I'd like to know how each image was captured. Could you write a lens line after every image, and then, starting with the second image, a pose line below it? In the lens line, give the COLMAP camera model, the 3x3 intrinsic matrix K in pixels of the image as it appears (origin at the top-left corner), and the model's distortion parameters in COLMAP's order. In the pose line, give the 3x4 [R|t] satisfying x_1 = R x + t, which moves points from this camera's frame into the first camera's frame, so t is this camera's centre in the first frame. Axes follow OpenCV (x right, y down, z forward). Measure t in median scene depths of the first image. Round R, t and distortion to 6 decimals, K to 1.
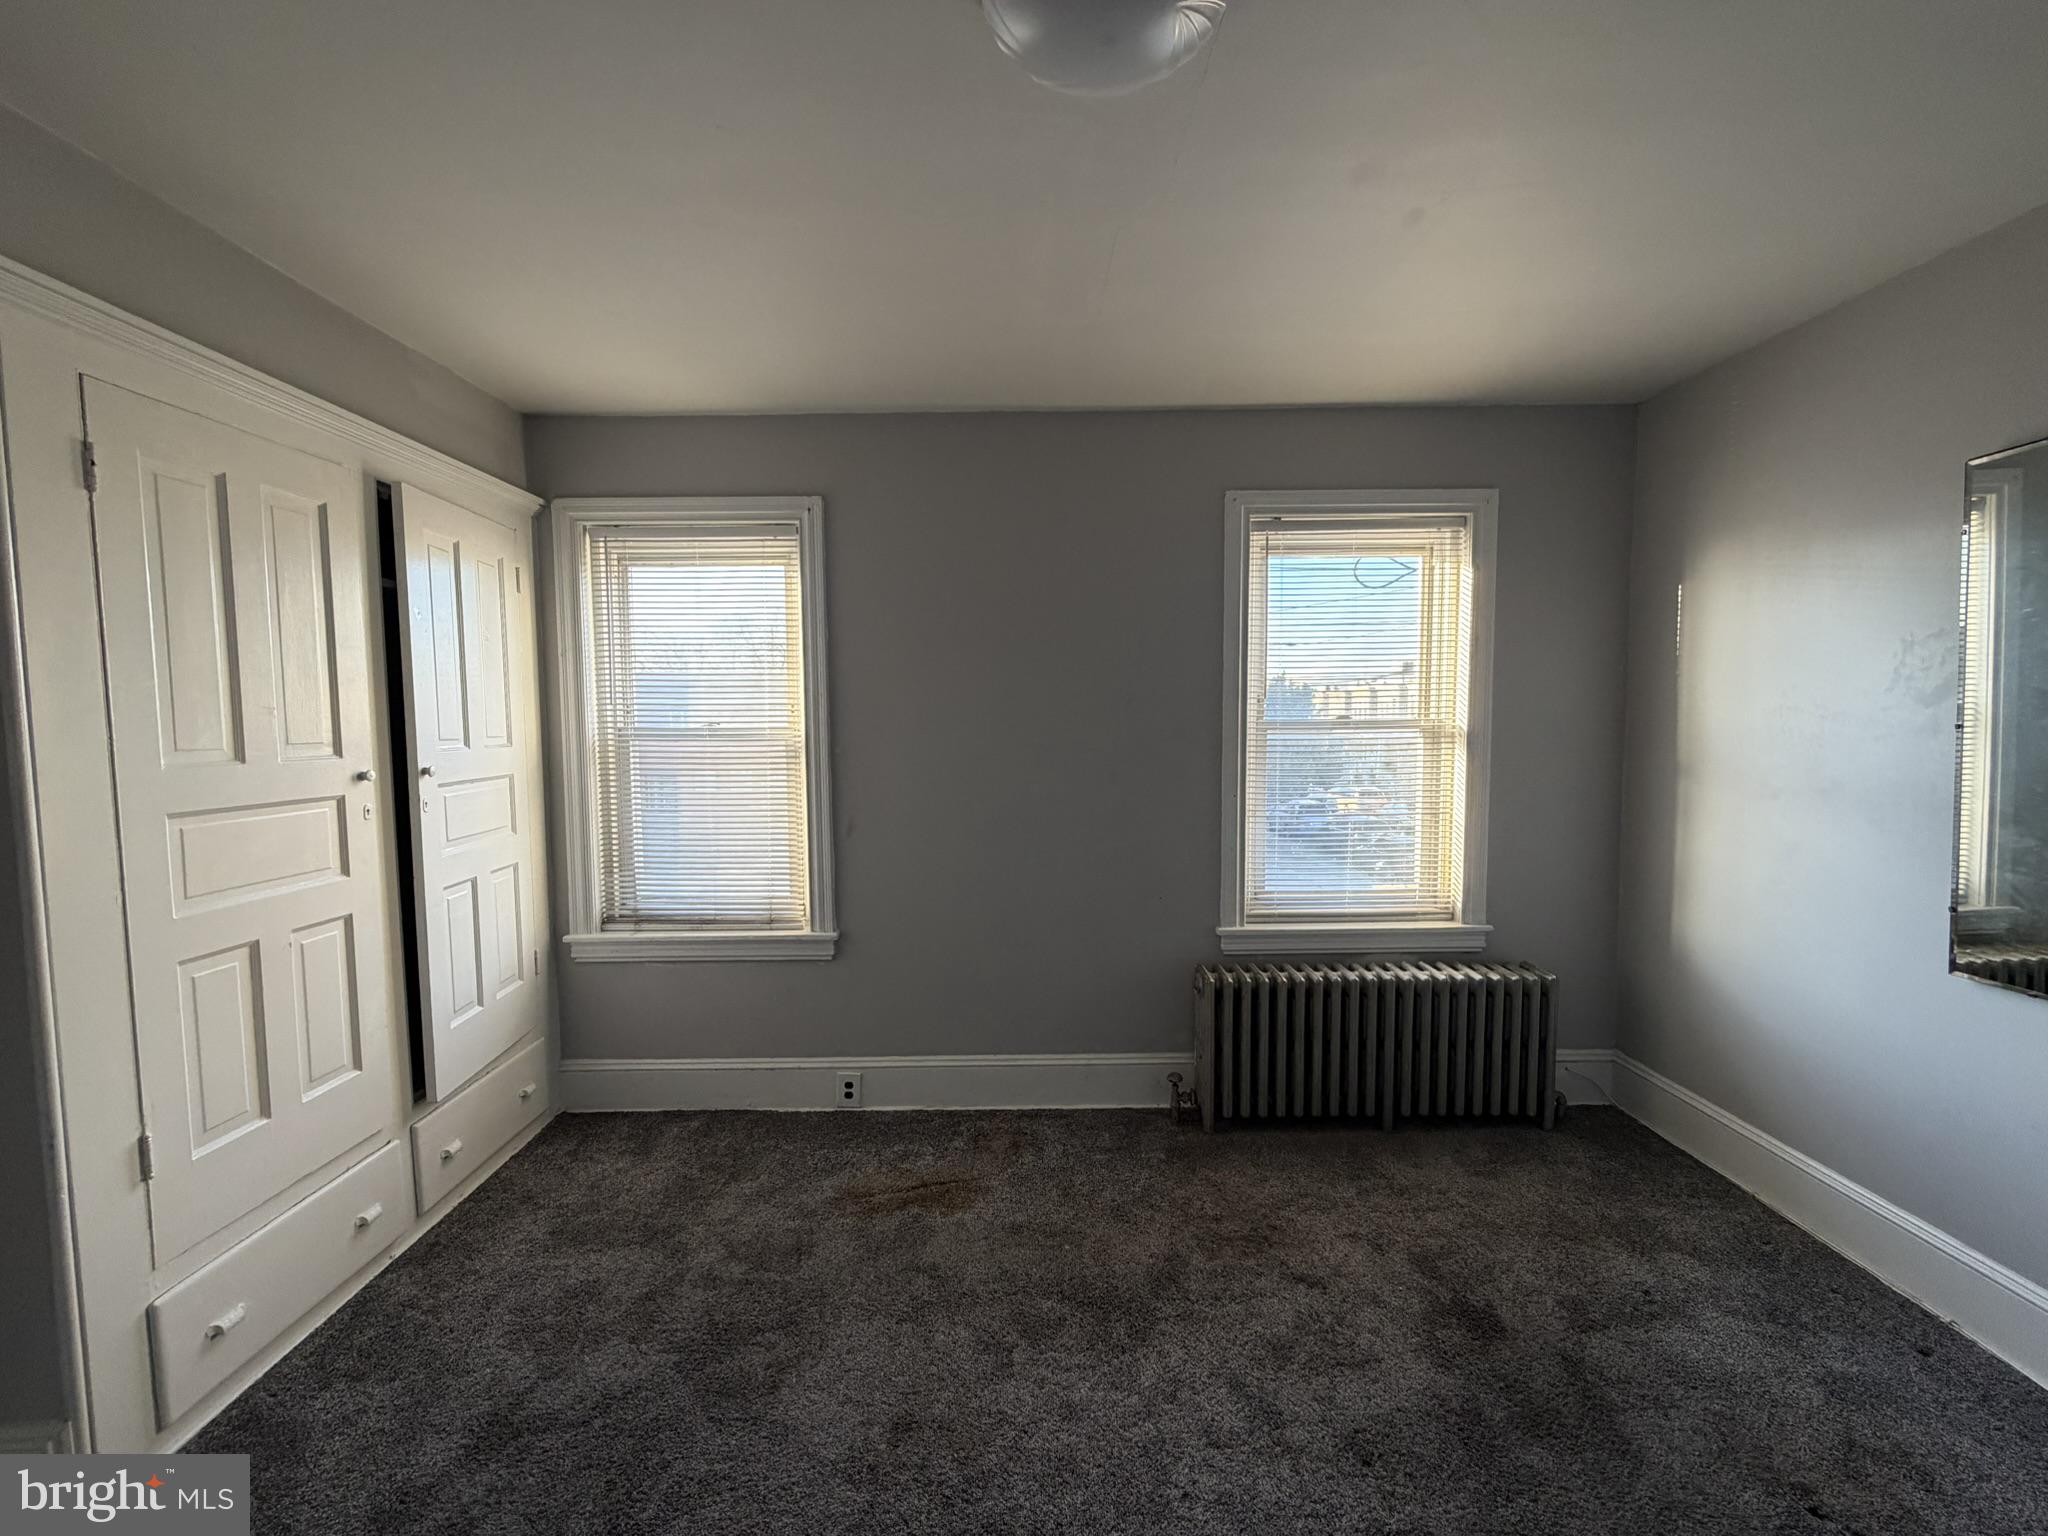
lens RADIAL K [[810.9, 0, 1019.0], [0, 810.9, 759.7], [0, 0, 1]] dist [-0.002295, 0.000220]
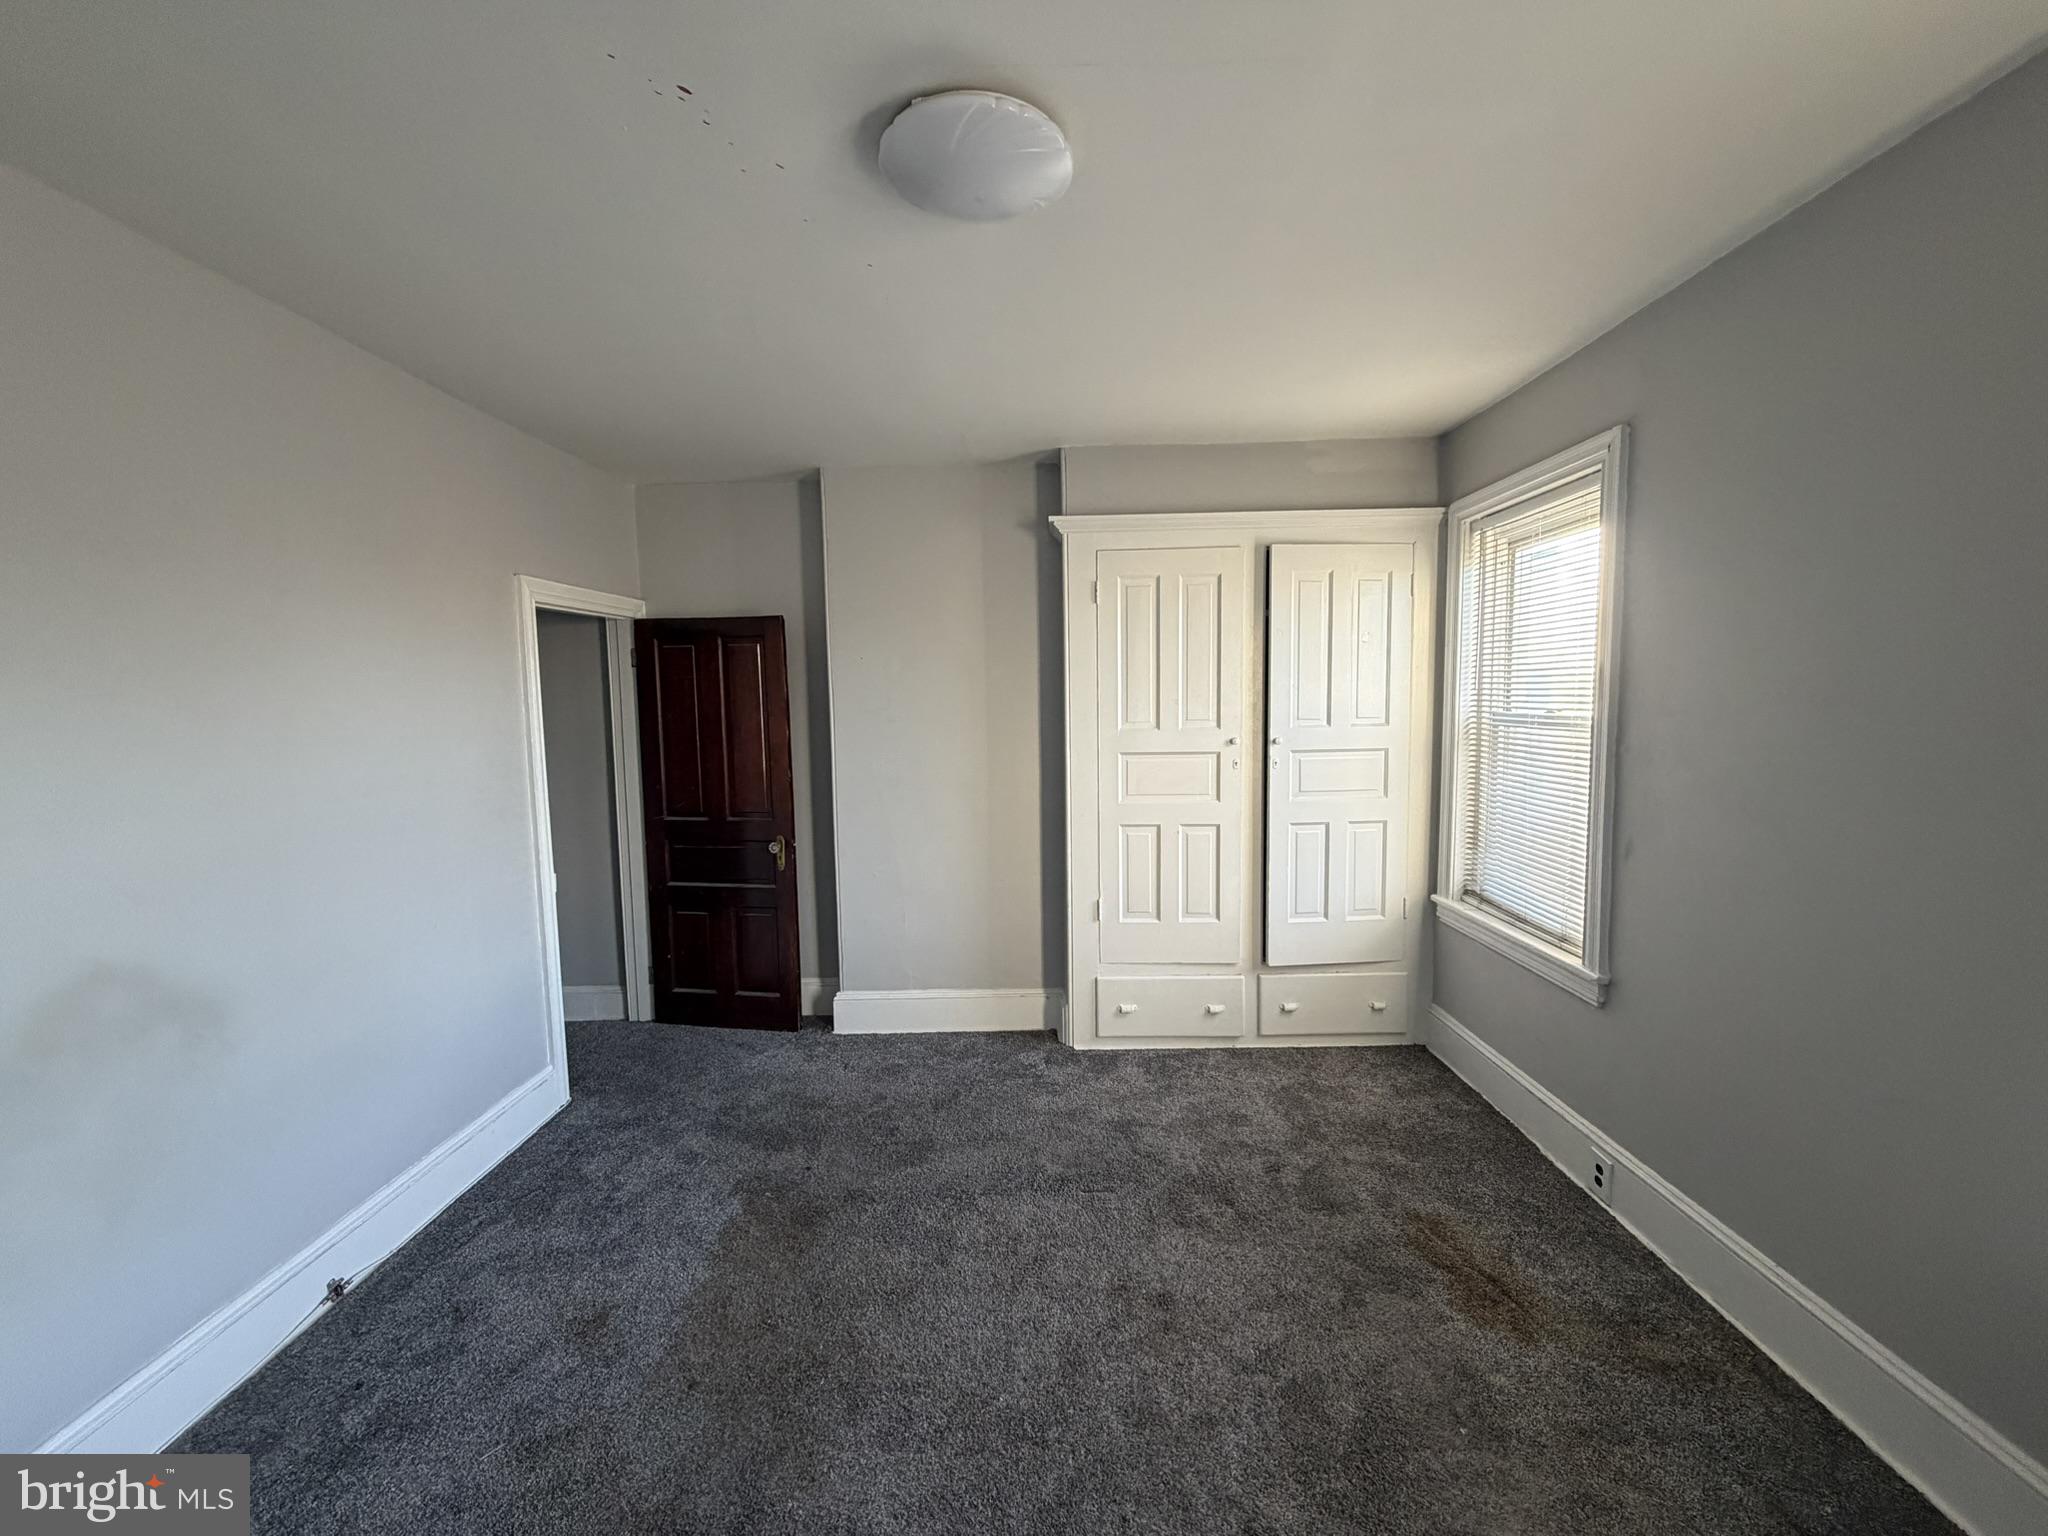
lens RADIAL K [[810.9, 0, 1029.7], [0, 810.9, 760.0], [0, 0, 1]] dist [-0.002295, 0.000220]
pose [[-0.010254, 0.082932, -0.996502, 0.729546], [-0.039823, 0.995730, 0.083277, -0.055287], [0.999154, 0.040537, -0.006907, 0.565429]]
